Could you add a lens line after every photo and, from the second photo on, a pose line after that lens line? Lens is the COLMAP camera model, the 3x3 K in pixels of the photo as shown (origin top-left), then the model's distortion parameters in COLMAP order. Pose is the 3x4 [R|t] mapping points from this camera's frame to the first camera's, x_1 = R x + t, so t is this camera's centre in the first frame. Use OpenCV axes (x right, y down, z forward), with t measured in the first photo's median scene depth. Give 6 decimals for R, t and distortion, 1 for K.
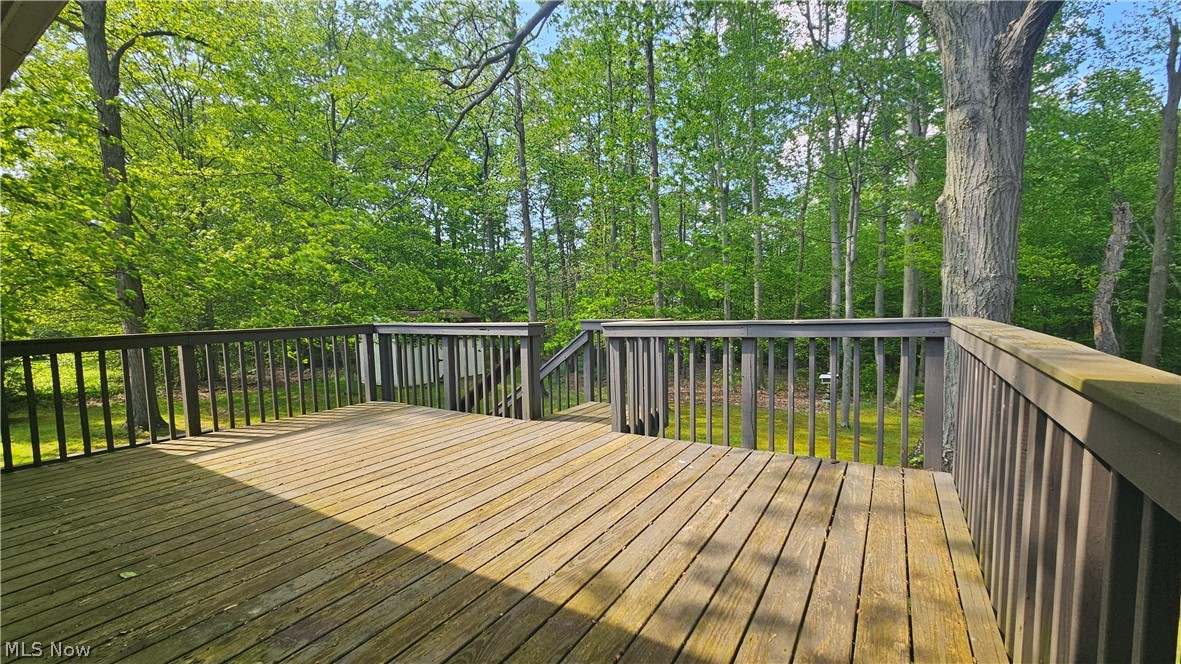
lens RADIAL K [[484.3, 0, 590.6], [0, 484.3, 337.2], [0, 0, 1]] dist [-0.000893, 0.001108]
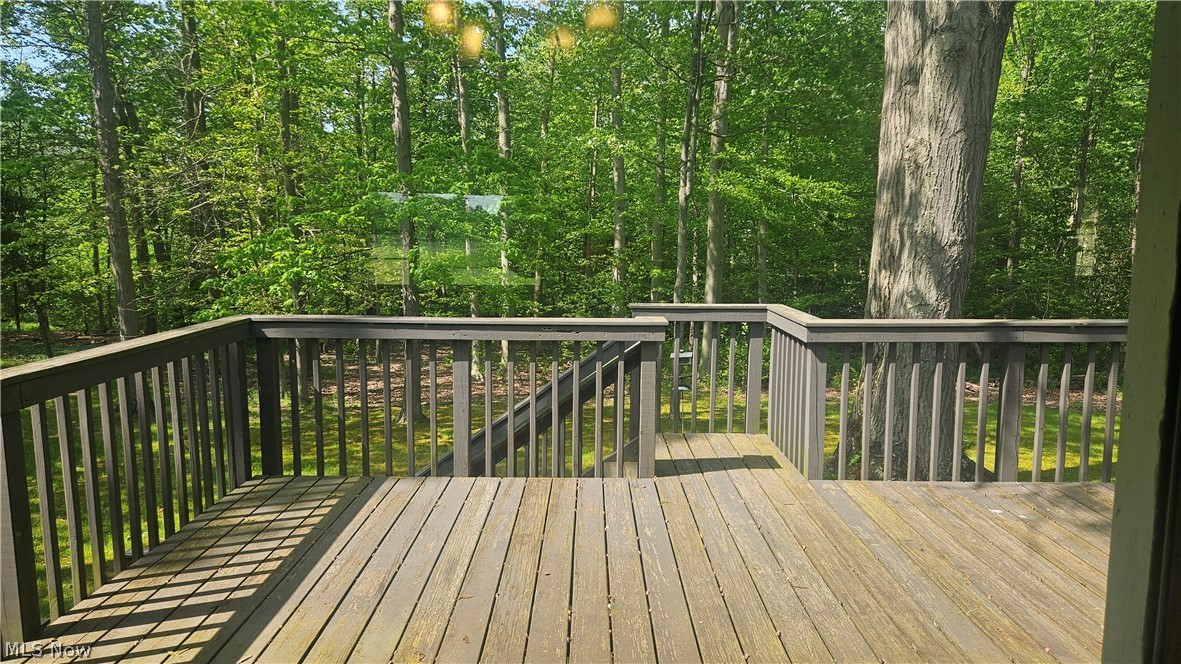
lens RADIAL K [[787.0, 0, 591.1], [0, 787.0, 337.0], [0, 0, 1]] dist [0.076659, -0.060661]
pose [[0.845530, -0.043562, 0.532148, -0.518395], [0.016027, 0.998288, 0.056256, -0.046077], [-0.533687, -0.039037, 0.844780, 0.148452]]
